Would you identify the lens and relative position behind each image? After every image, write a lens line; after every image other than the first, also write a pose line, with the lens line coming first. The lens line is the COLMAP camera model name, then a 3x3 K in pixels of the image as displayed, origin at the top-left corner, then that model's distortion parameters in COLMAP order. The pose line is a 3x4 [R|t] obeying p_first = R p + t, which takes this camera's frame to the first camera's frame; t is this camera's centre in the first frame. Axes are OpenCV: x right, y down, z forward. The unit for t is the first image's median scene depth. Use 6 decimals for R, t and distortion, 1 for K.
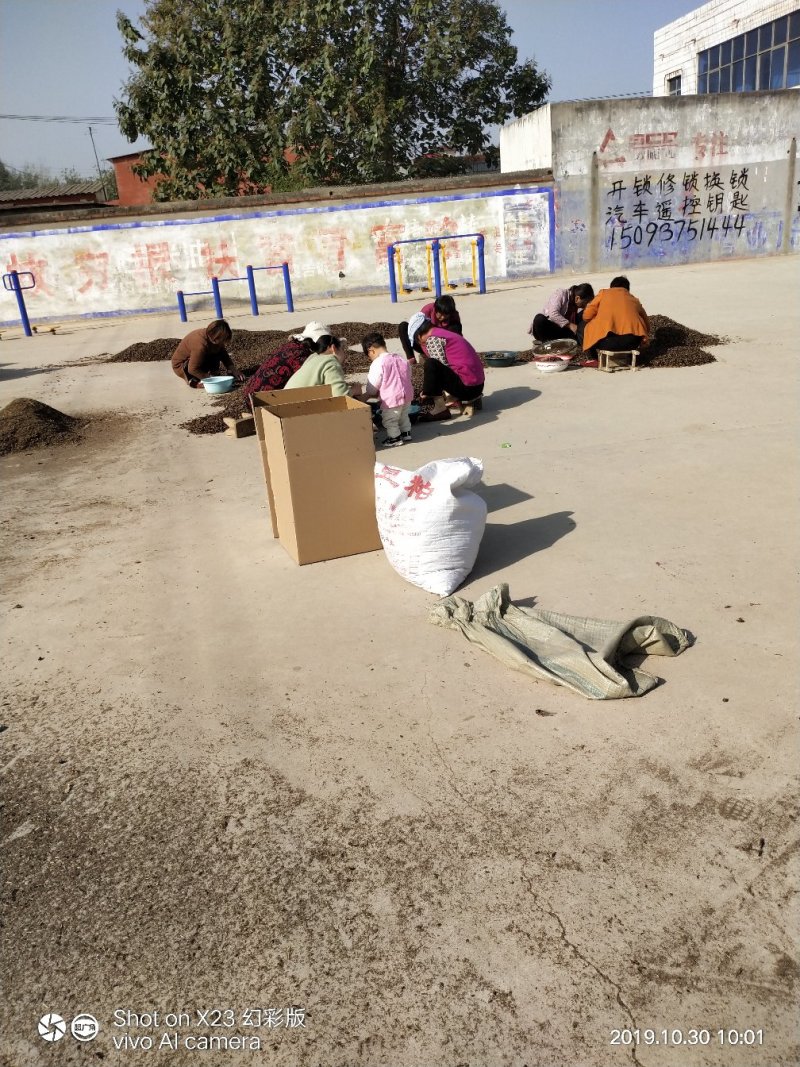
lens RADIAL K [[861.0, 0, 399.8], [0, 861.0, 524.7], [0, 0, 1]] dist [0.048990, -0.100232]
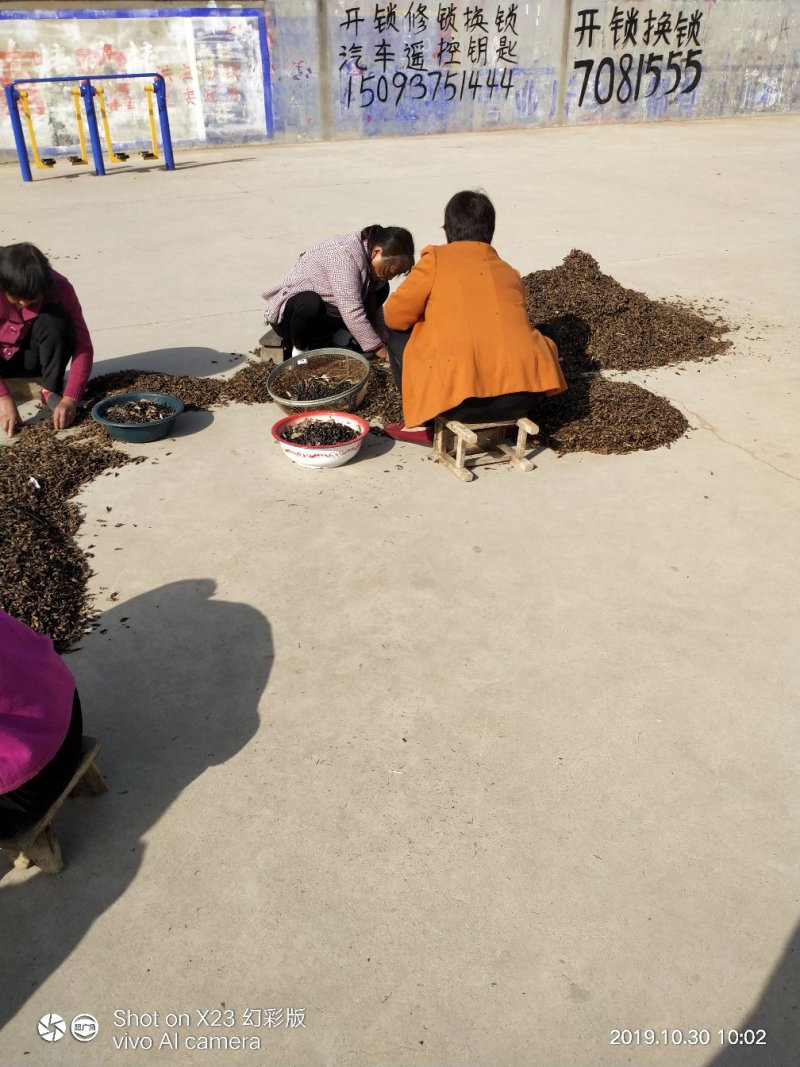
lens RADIAL K [[861.0, 0, 401.3], [0, 861.0, 538.1], [0, 0, 1]] dist [0.048990, -0.100232]
pose [[0.951783, -0.092524, 0.292487, 0.040115], [0.044027, 0.984761, 0.168245, -0.083969], [-0.303597, -0.147256, 0.941353, 0.252723]]
